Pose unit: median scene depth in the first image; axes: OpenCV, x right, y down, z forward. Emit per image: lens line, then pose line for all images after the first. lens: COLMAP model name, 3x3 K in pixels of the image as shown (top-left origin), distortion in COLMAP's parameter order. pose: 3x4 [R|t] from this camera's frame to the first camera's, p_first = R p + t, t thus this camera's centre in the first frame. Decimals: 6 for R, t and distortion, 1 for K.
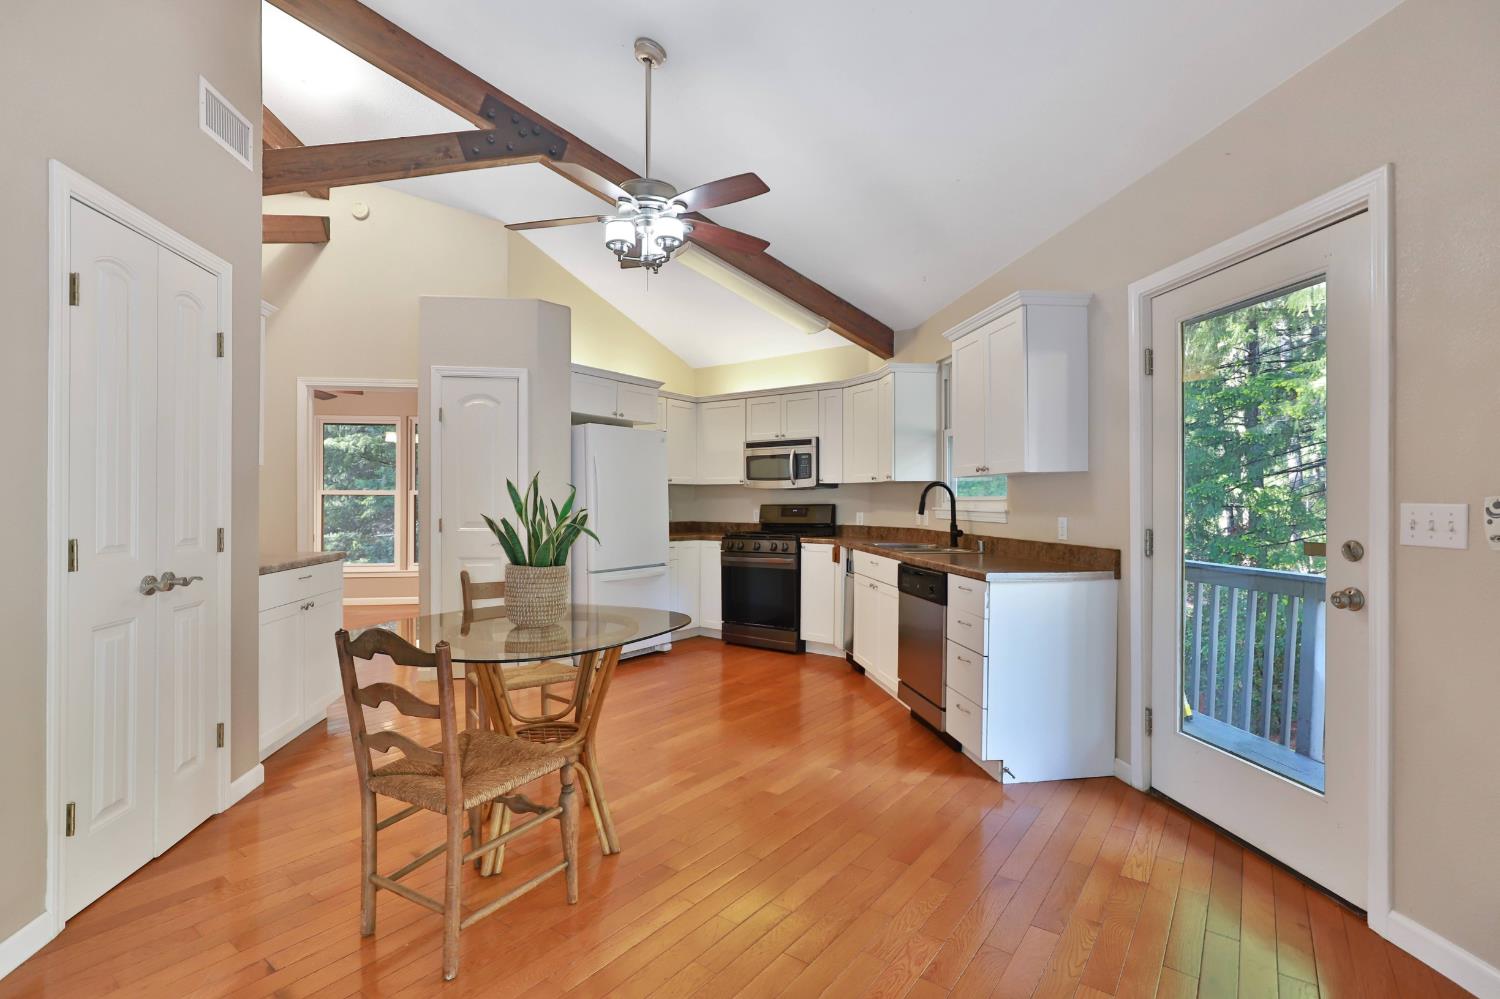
lens RADIAL K [[706.0, 0, 748.8], [0, 706.0, 462.3], [0, 0, 1]] dist [-0.013427, 0.001977]
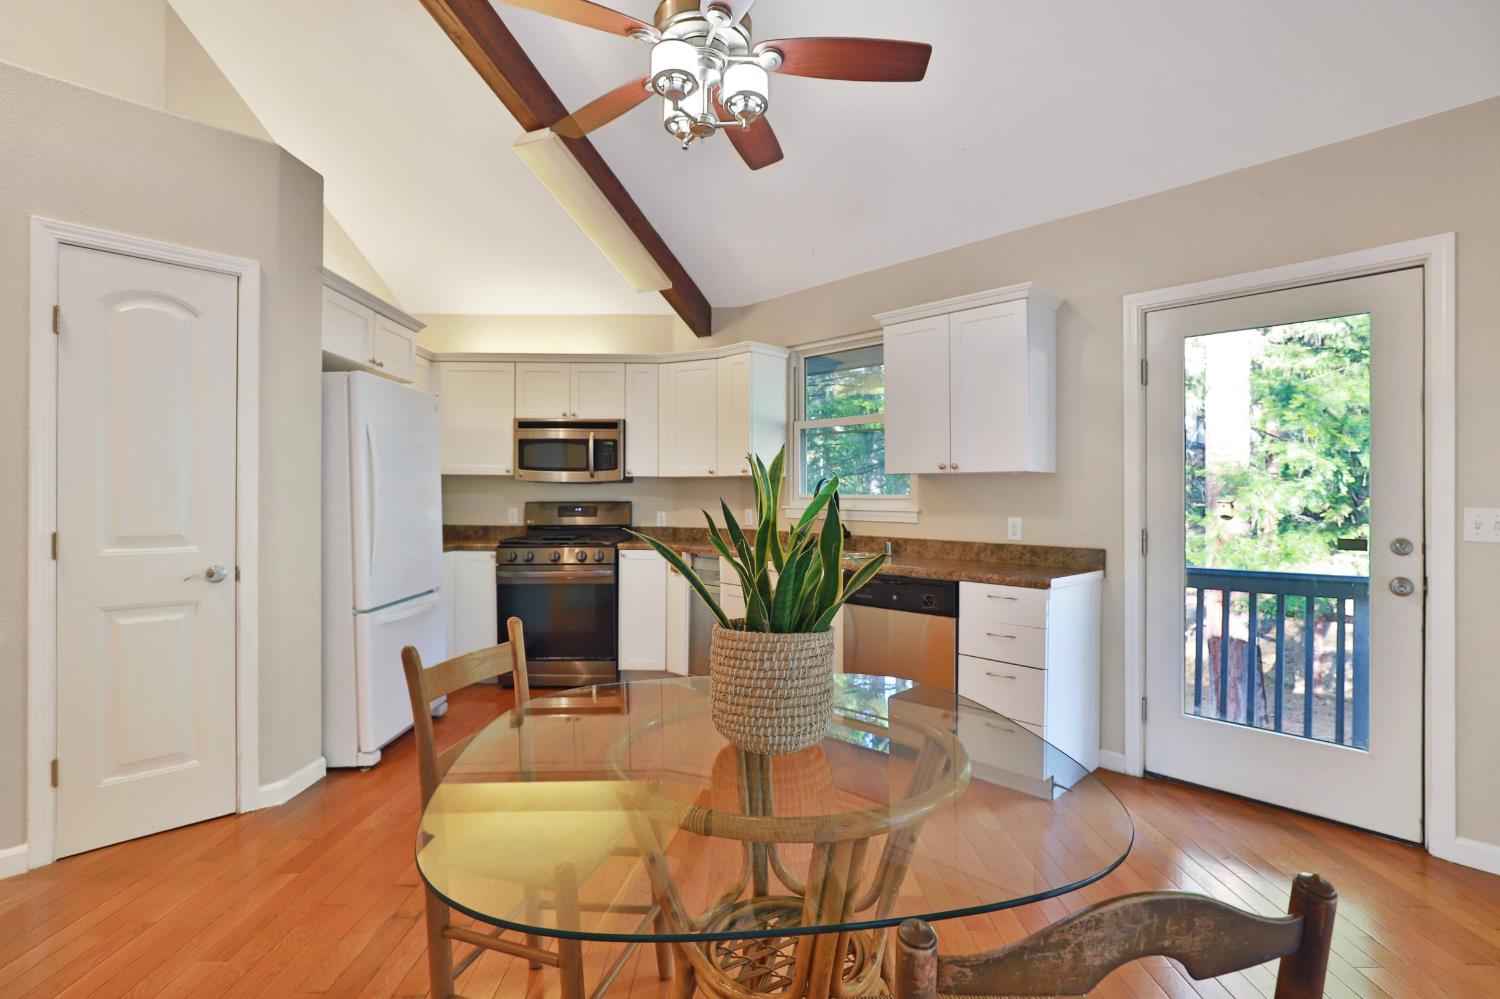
lens RADIAL K [[706.0, 0, 753.3], [0, 706.0, 474.0], [0, 0, 1]] dist [-0.013427, 0.001977]
pose [[0.800655, 0.026956, 0.598519, -0.290206], [-0.040896, 0.999116, 0.009710, 0.013613], [-0.597728, -0.032252, 0.801050, 0.269902]]
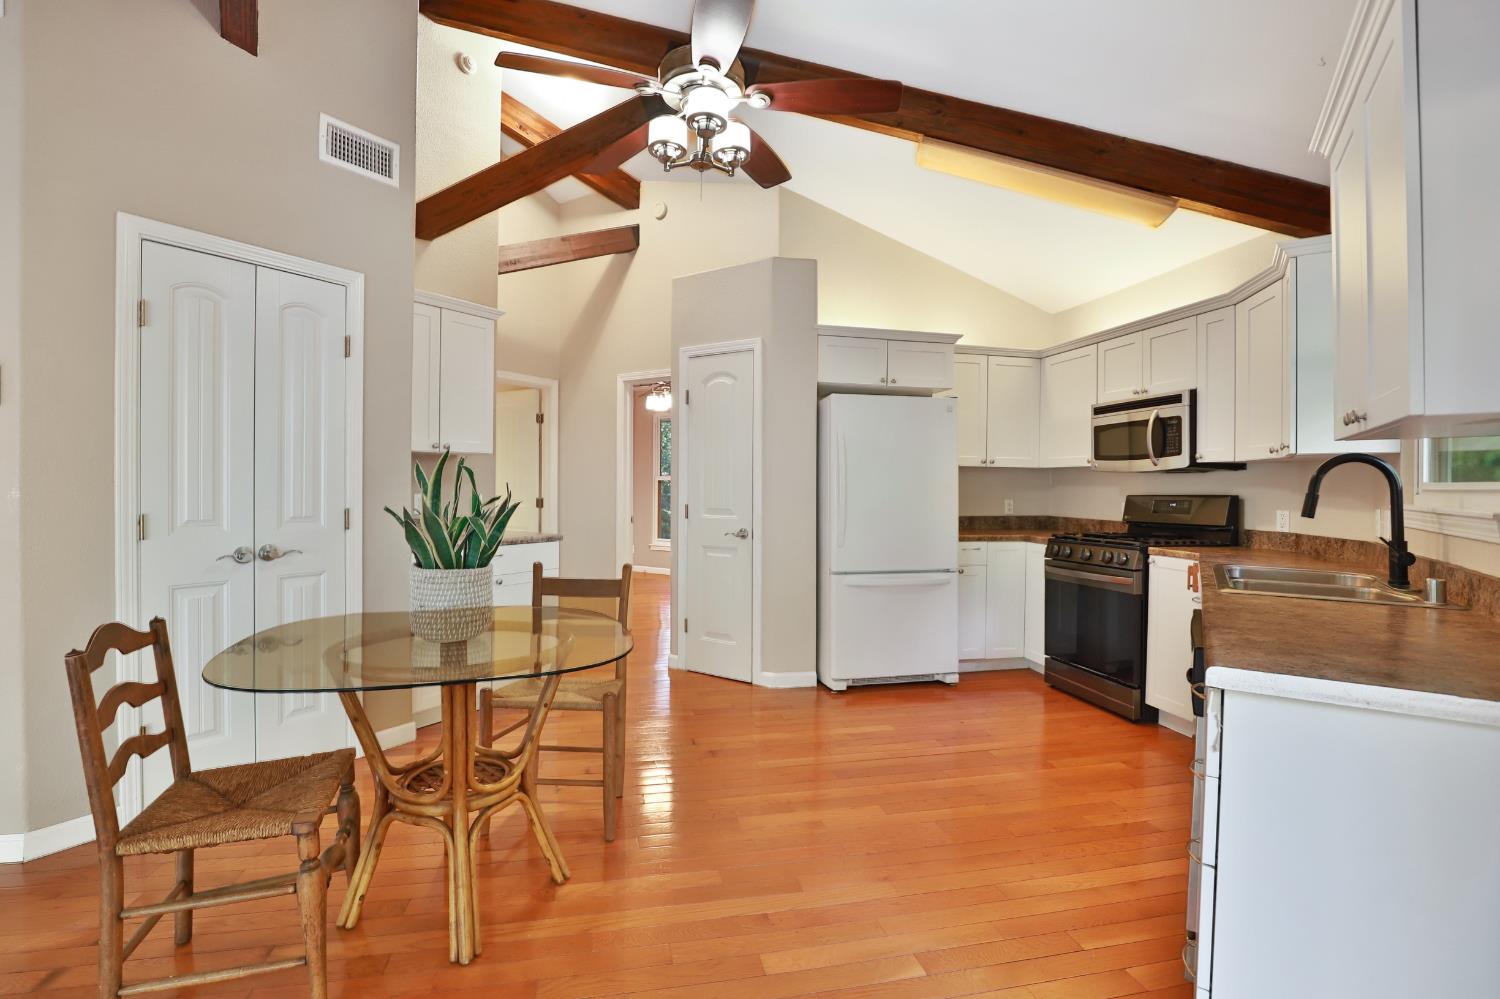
lens RADIAL K [[706.0, 0, 749.9], [0, 706.0, 465.1], [0, 0, 1]] dist [-0.013427, 0.001977]
pose [[0.755776, -0.013316, -0.654695, 0.222248], [0.027220, 0.999568, 0.011092, 0.015299], [0.654265, -0.026203, 0.755812, 0.280389]]
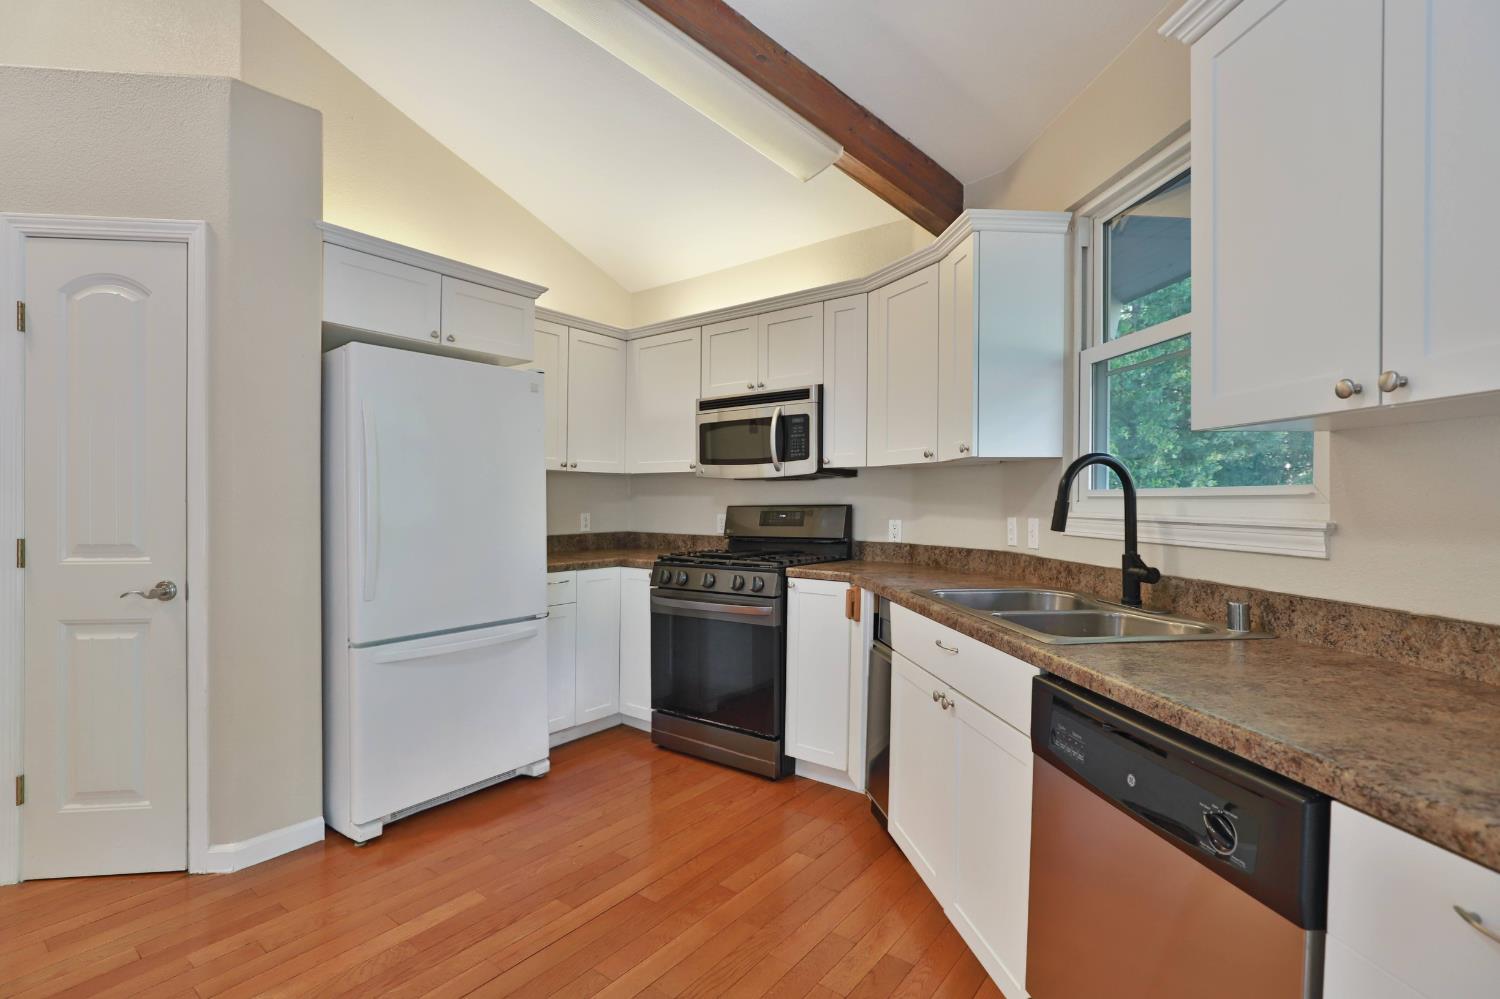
lens RADIAL K [[706.0, 0, 742.5], [0, 706.0, 495.1], [0, 0, 1]] dist [-0.013427, 0.001977]
pose [[0.999640, -0.000383, -0.026832, 0.054204], [0.001646, 0.998891, 0.047063, 0.026497], [0.026784, -0.047090, 0.998531, 0.468370]]
